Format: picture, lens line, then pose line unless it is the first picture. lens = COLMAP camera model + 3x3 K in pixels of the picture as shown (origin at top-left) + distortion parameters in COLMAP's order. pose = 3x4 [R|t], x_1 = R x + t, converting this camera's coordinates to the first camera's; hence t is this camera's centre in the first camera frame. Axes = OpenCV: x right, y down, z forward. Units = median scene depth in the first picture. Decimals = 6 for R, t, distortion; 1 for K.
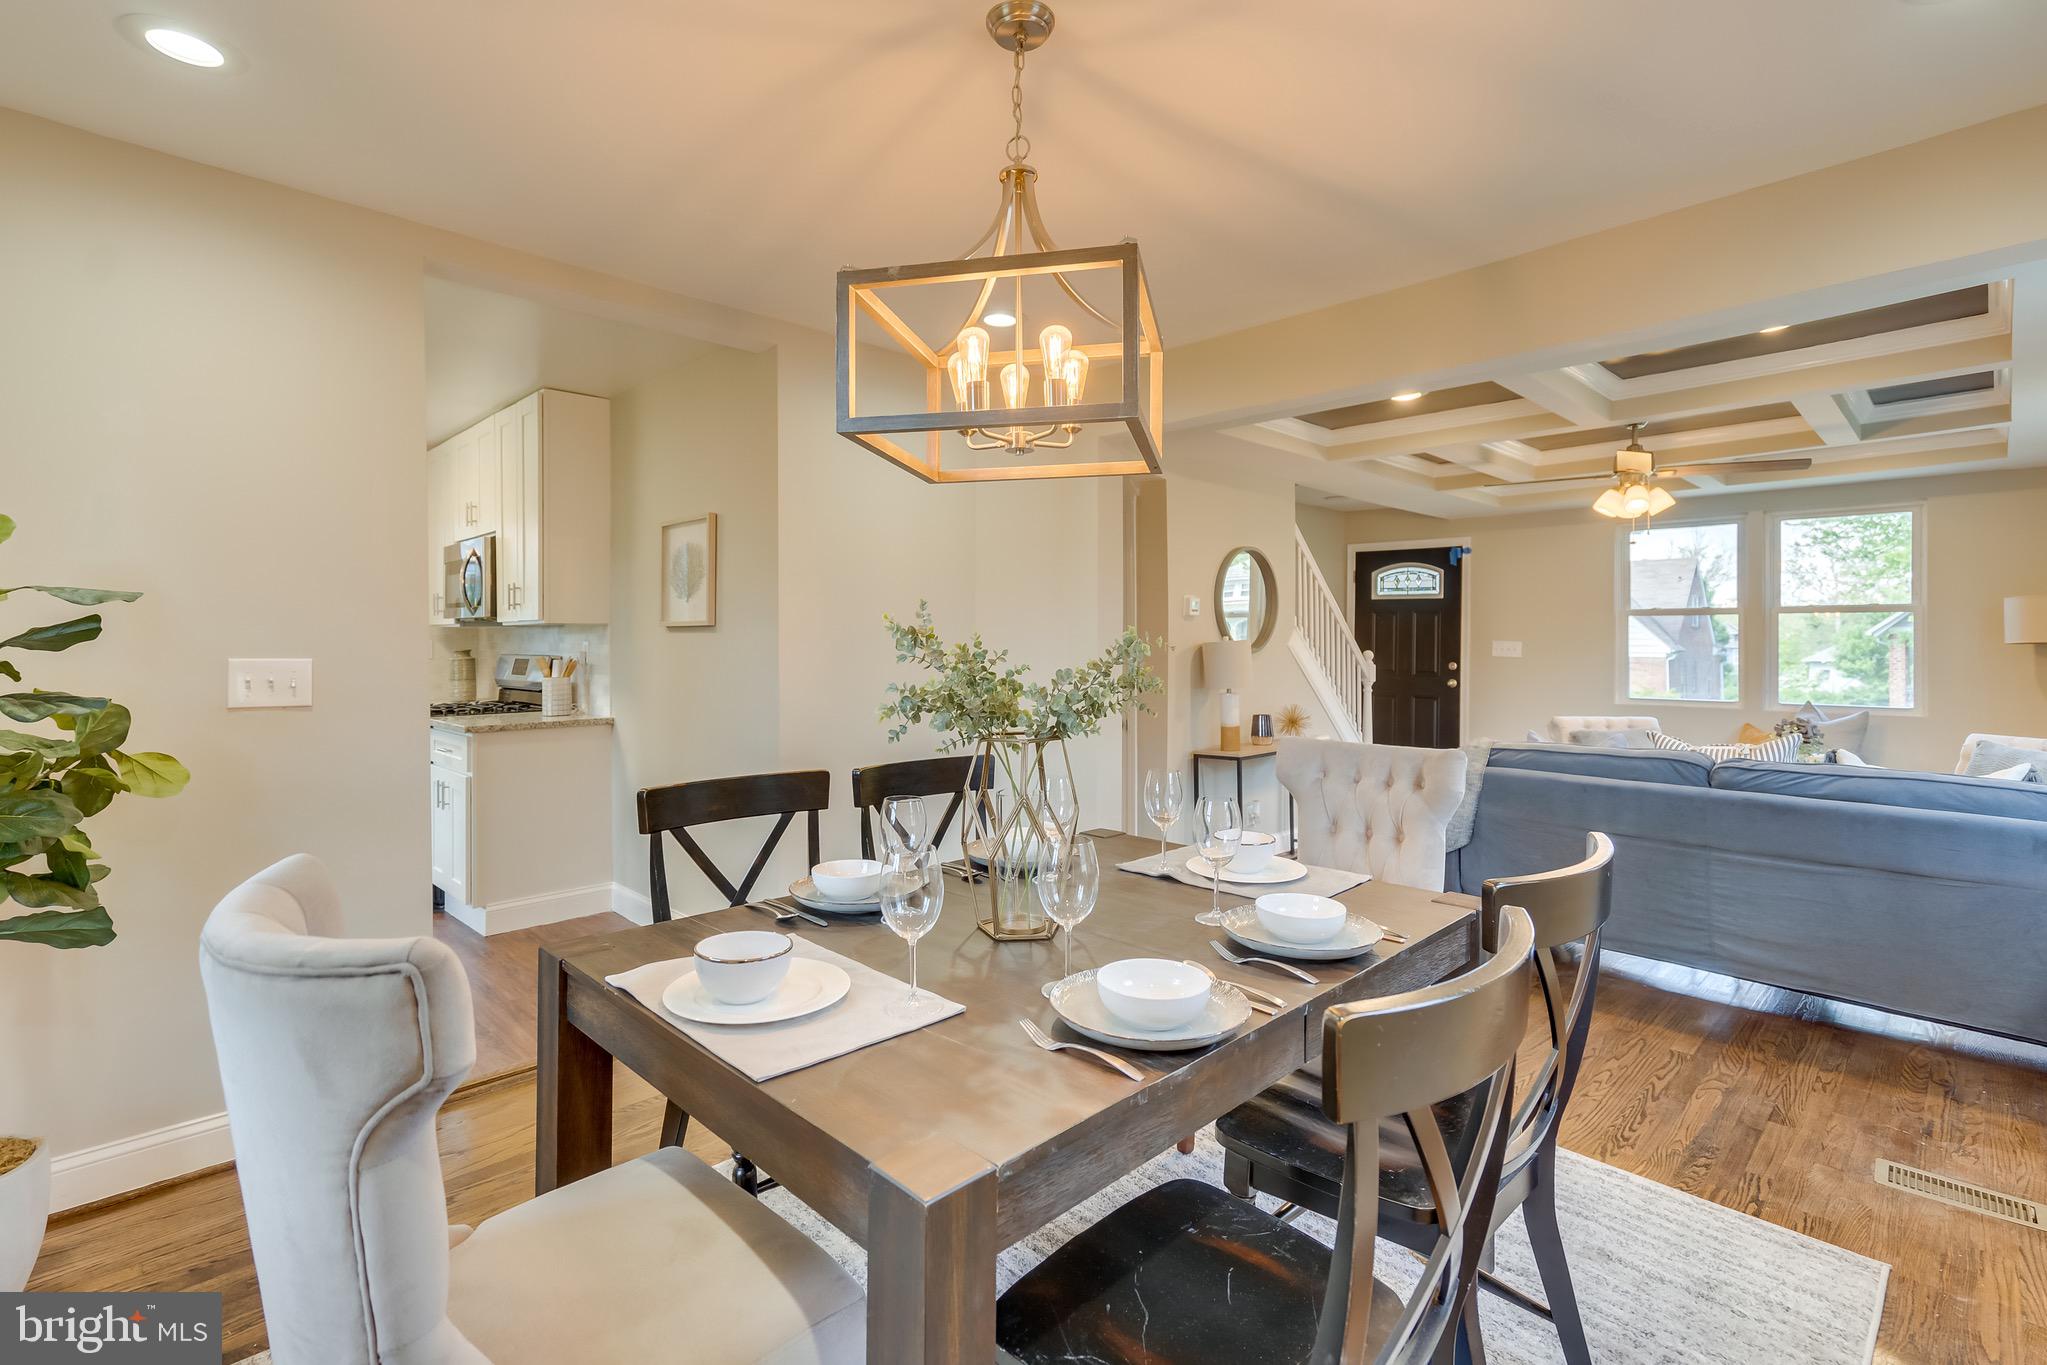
lens RADIAL K [[954.9, 0, 1009.1], [0, 954.9, 648.6], [0, 0, 1]] dist [-0.004311, 0.007160]
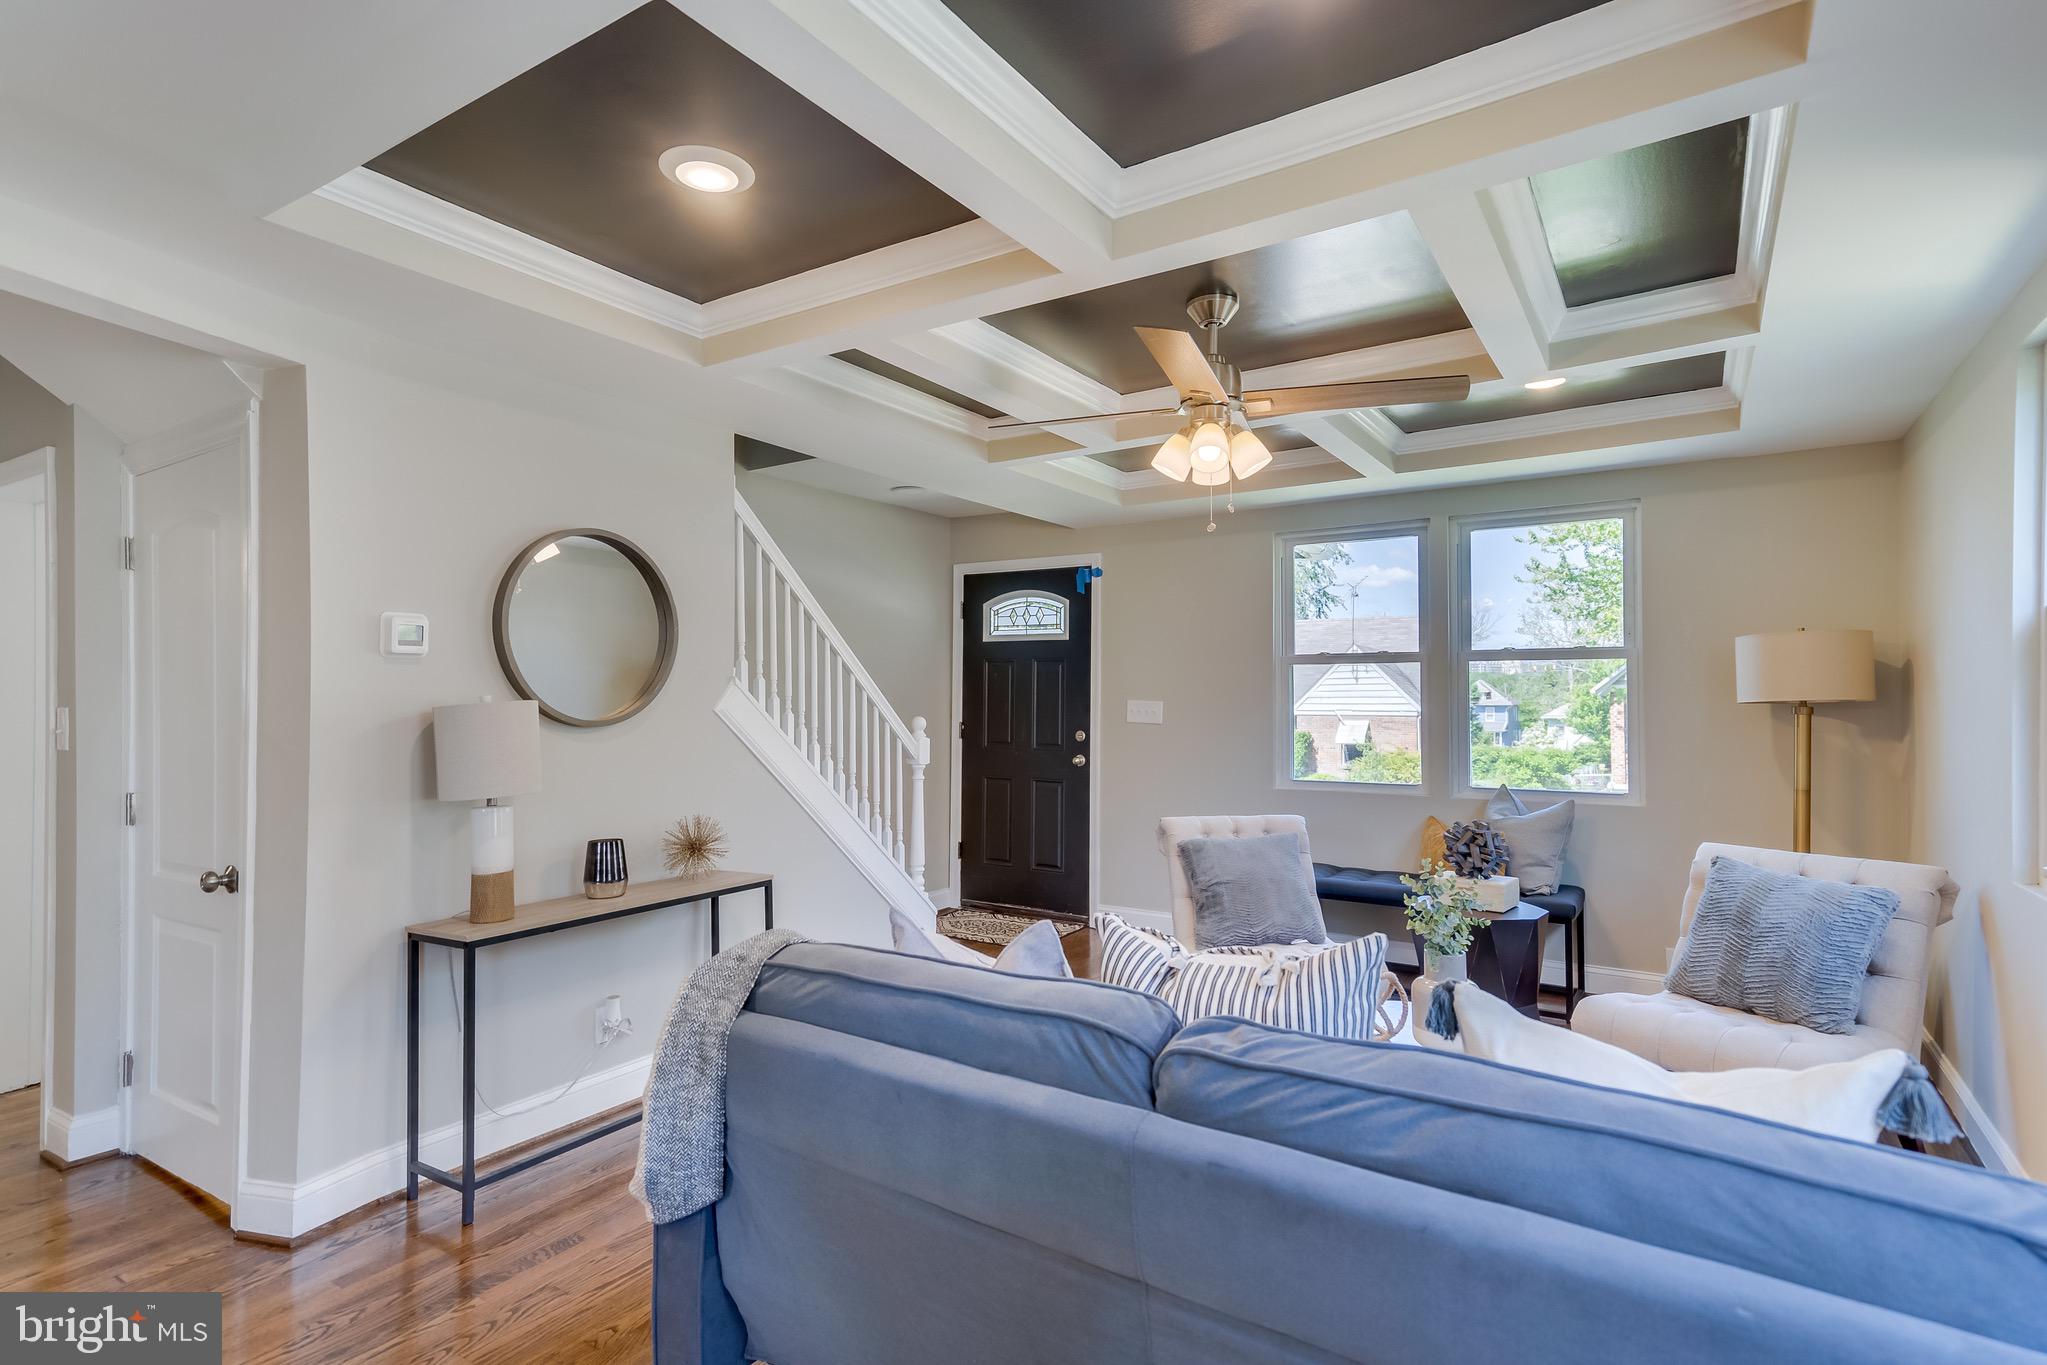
lens RADIAL K [[1025.0, 0, 1031.1], [0, 1025.0, 692.3], [0, 0, 1]] dist [0.003999, 0.000102]
pose [[0.973966, -0.001268, 0.226689, 0.271790], [0.004939, 0.999866, -0.015628, -0.002424], [-0.226639, 0.016341, 0.973842, 0.285123]]
